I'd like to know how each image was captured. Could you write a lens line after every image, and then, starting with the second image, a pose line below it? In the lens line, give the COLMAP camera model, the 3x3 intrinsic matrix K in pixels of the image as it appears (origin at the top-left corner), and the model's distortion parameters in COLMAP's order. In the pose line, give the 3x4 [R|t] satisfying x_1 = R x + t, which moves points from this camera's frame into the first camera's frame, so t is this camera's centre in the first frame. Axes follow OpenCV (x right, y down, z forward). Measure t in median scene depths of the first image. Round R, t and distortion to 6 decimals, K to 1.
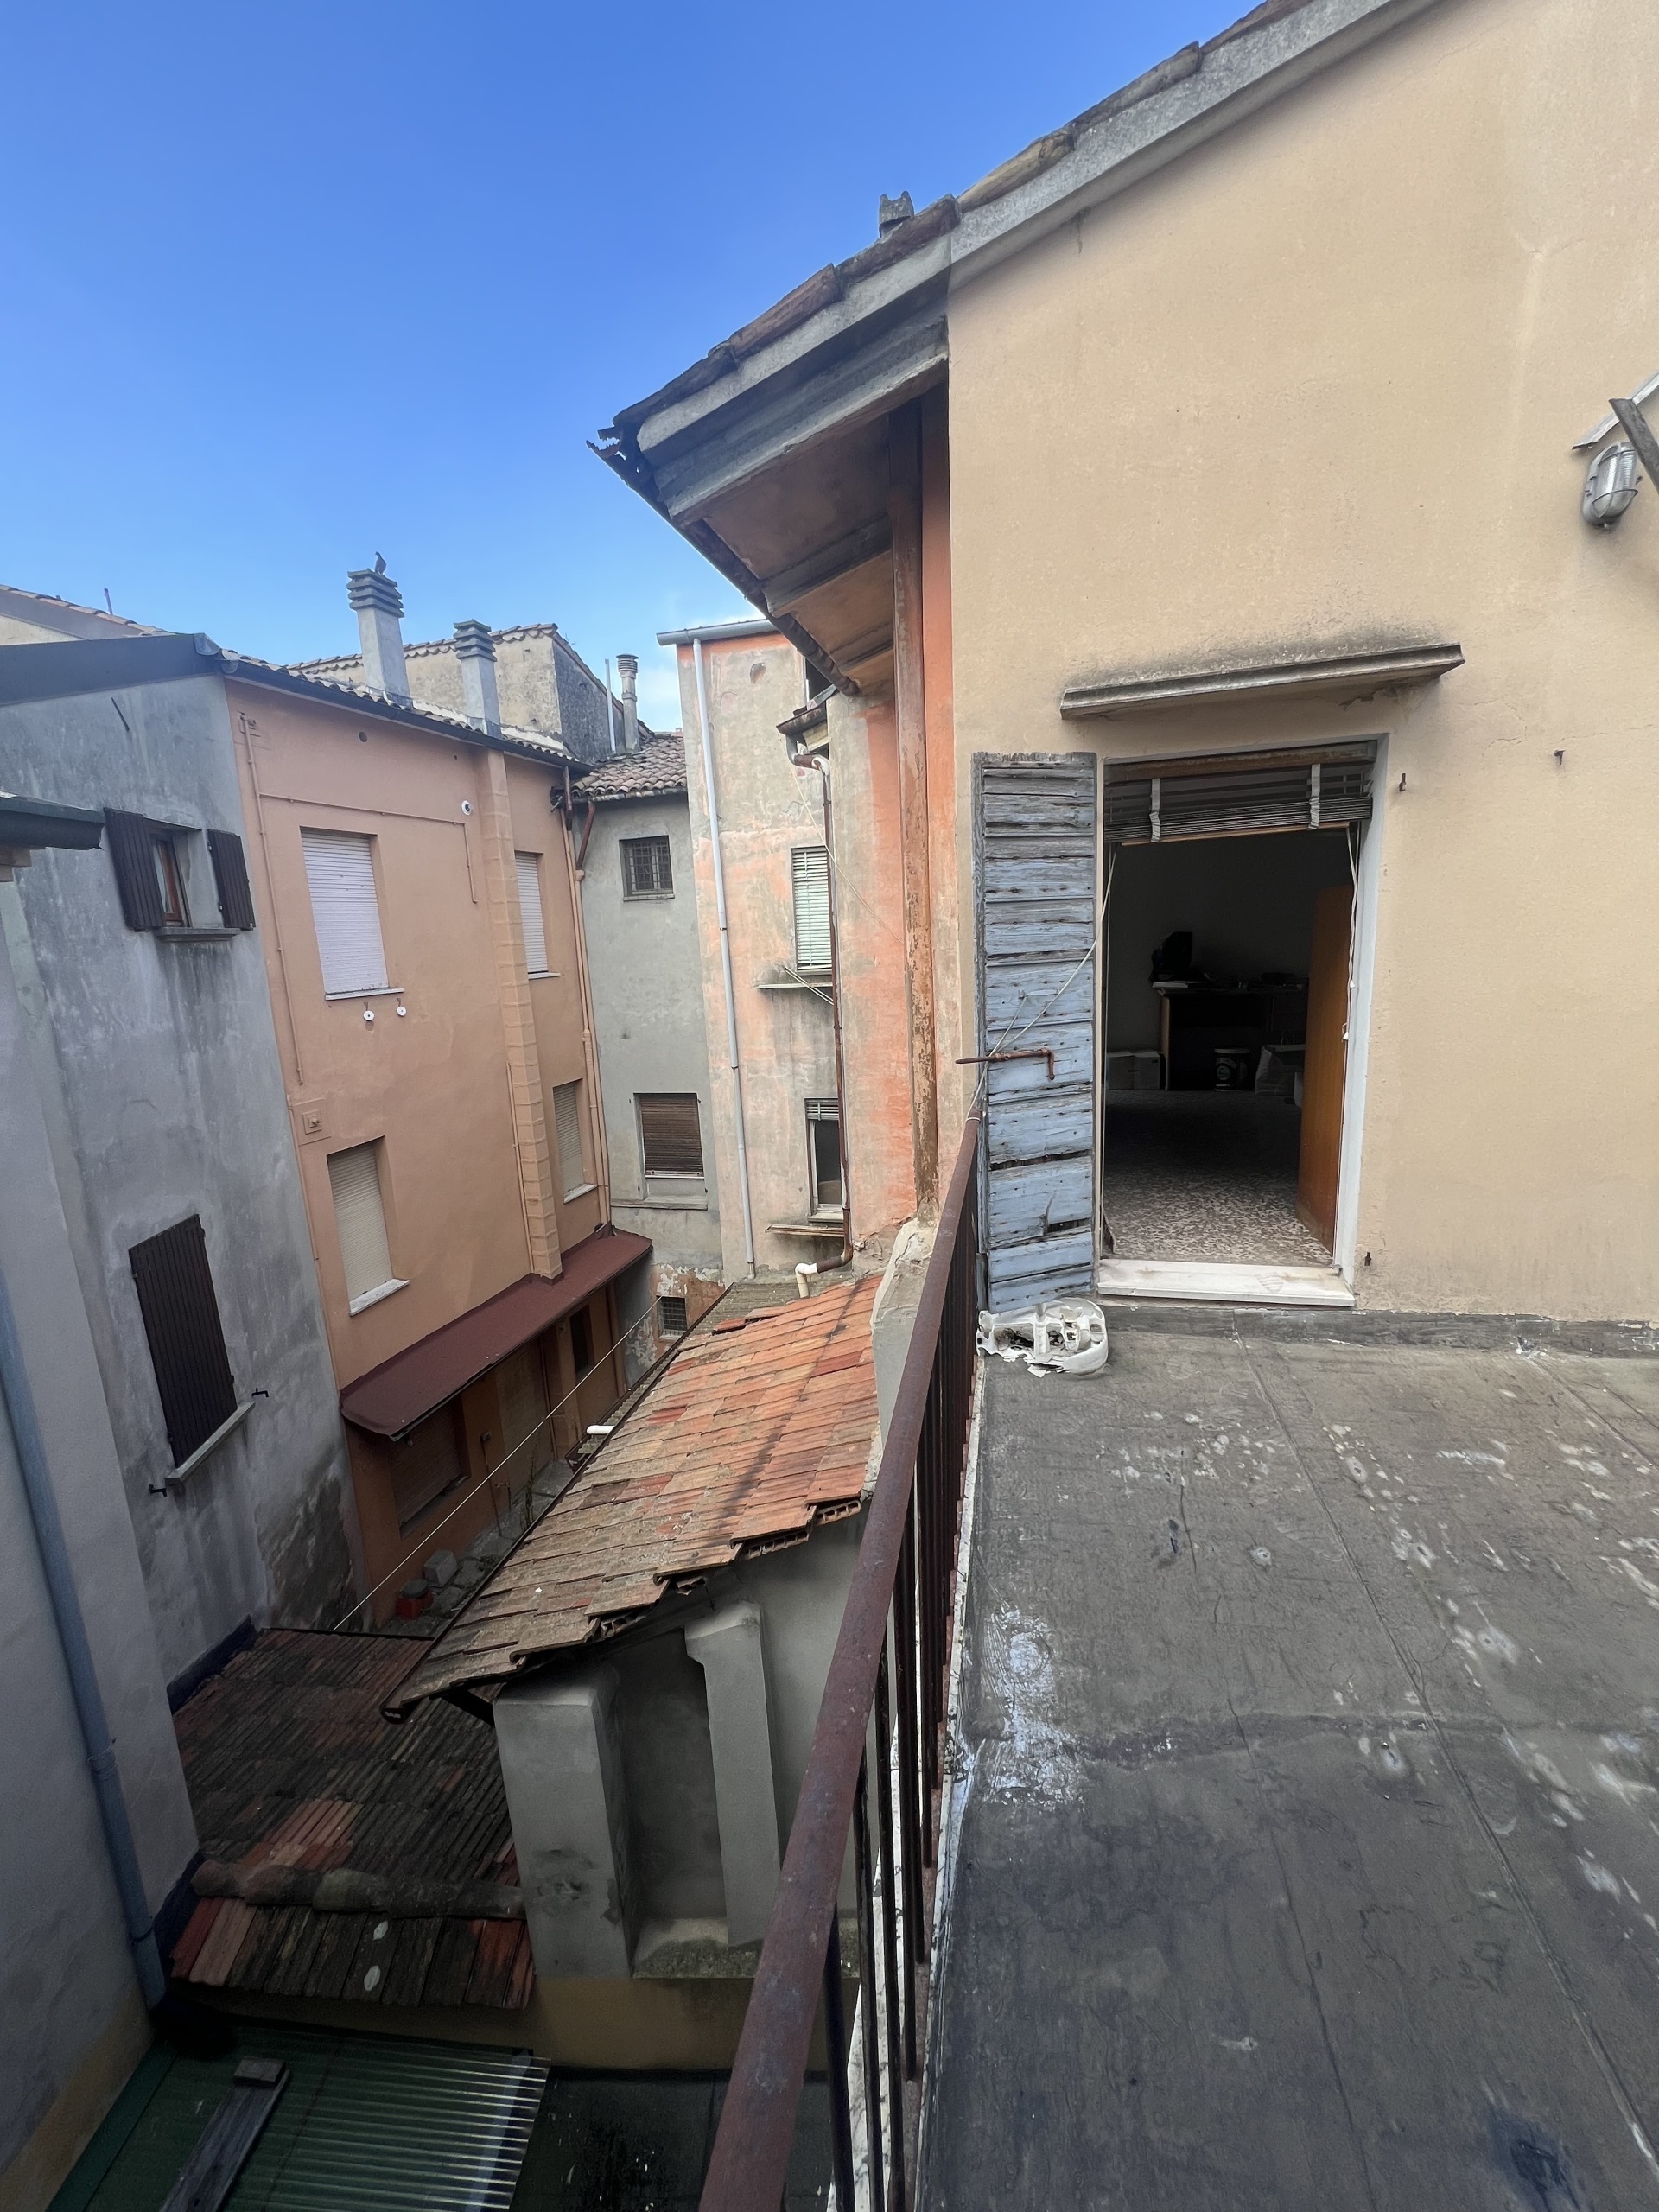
lens RADIAL K [[890.7, 0, 829.5], [0, 890.7, 1106.0], [0, 0, 1]] dist [-0.001119, -0.000327]
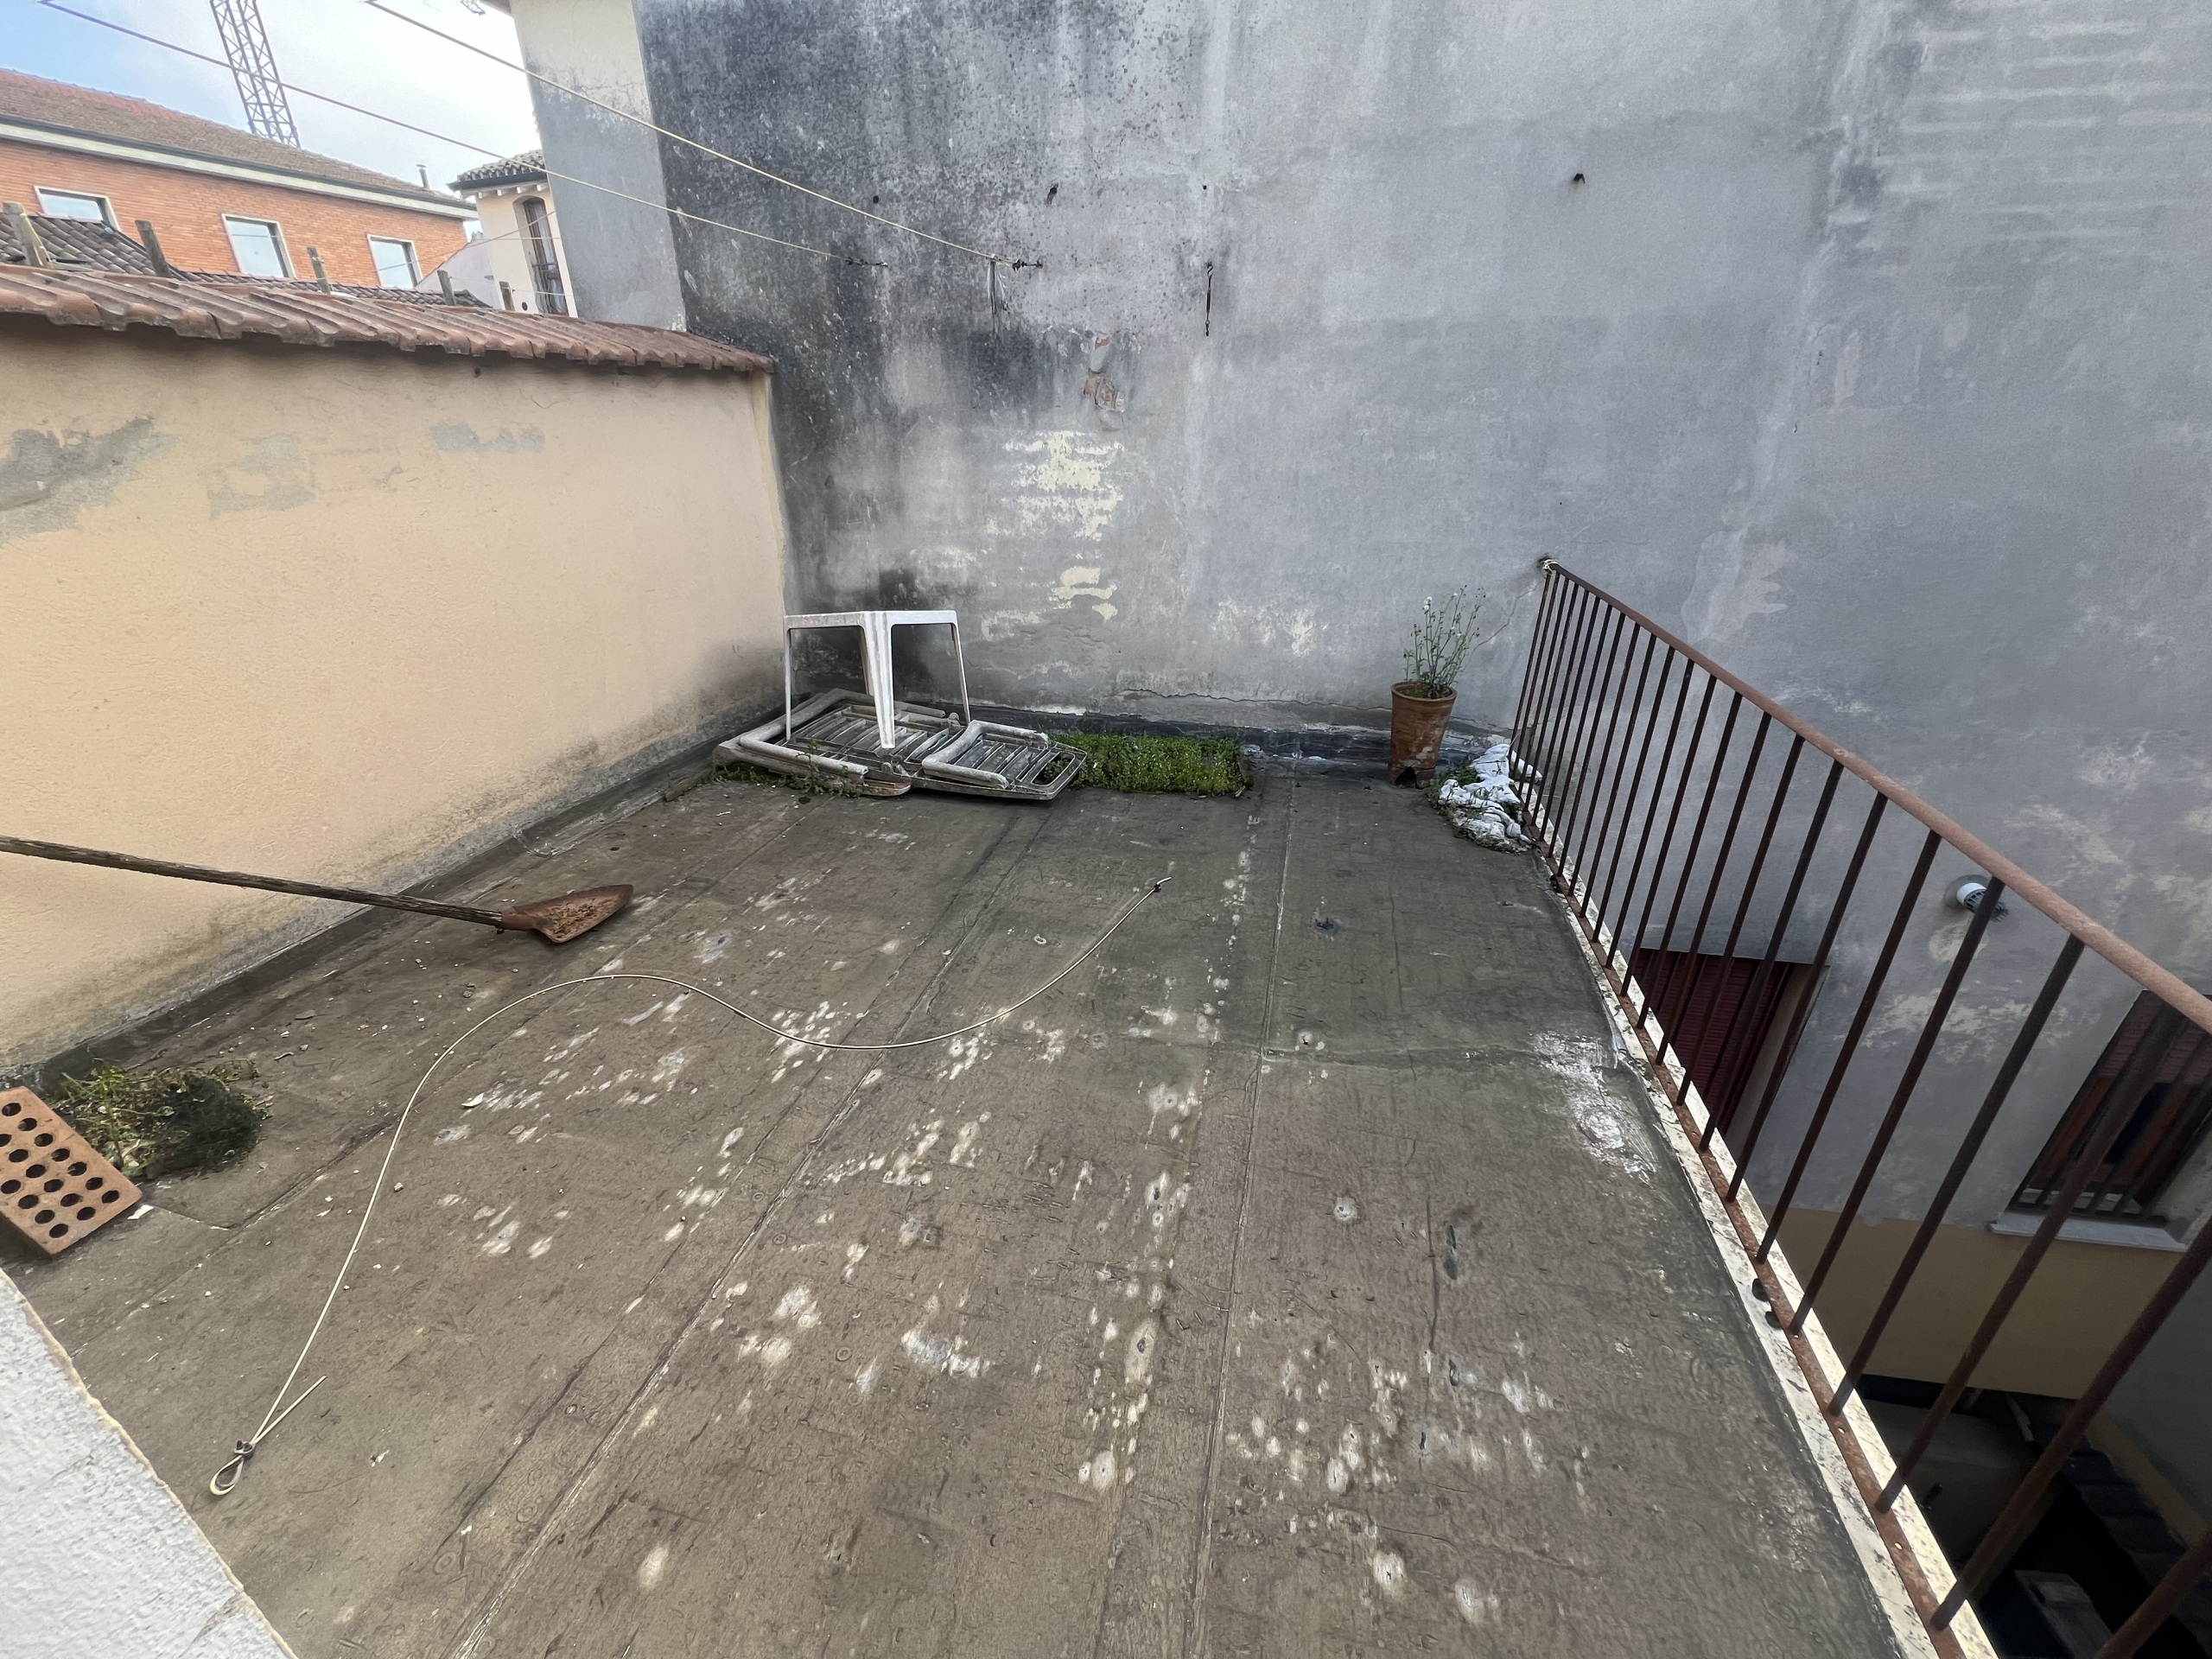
lens RADIAL K [[890.7, 0, 1109.5], [0, 890.7, 821.0], [0, 0, 1]] dist [-0.001119, -0.000327]
pose [[-0.998533, 0.034772, 0.041515, 0.708604], [0.052500, 0.809529, 0.584727, -0.291767], [-0.013275, 0.586049, -0.810167, 1.573176]]
